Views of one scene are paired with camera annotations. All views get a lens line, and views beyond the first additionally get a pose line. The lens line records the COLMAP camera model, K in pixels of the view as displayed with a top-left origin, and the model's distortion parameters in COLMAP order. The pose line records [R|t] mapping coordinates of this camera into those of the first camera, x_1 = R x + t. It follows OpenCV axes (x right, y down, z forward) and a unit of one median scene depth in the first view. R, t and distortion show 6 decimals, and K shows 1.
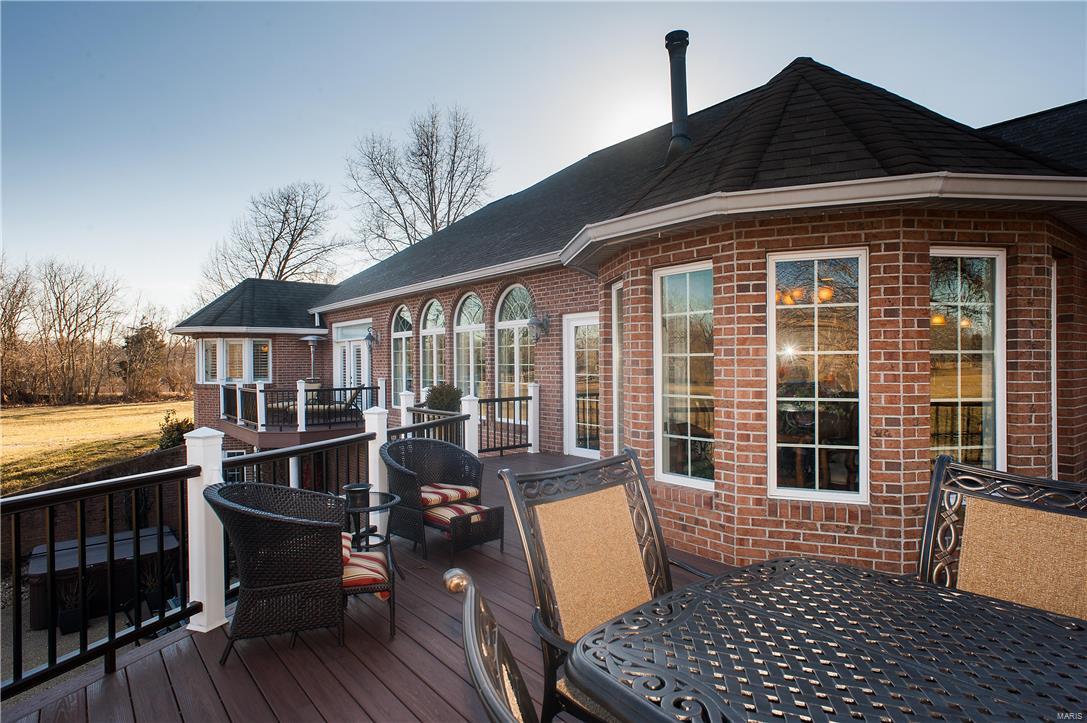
lens RADIAL K [[607.7, 0, 536.9], [0, 607.7, 357.5], [0, 0, 1]] dist [-0.002382, 0.004408]
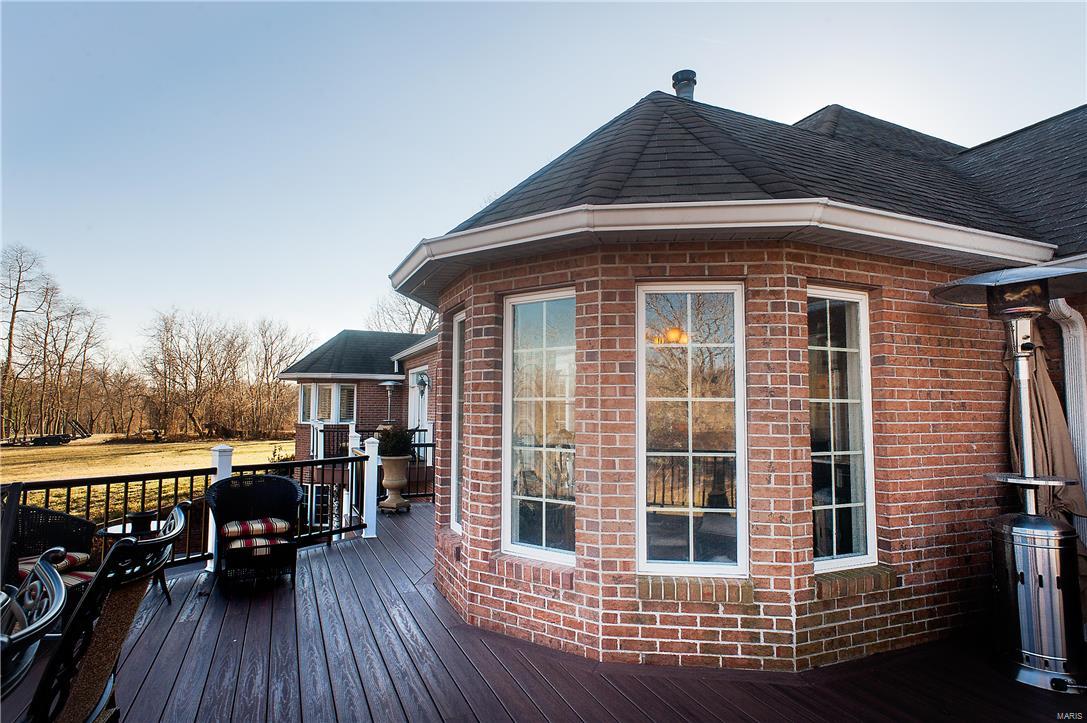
lens RADIAL K [[607.7, 0, 538.3], [0, 607.7, 360.3], [0, 0, 1]] dist [-0.002382, 0.004408]
pose [[0.966453, -0.006350, -0.256766, 0.689882], [-0.011977, 0.997493, -0.069750, -0.001899], [0.256565, 0.070486, 0.963953, 0.086408]]
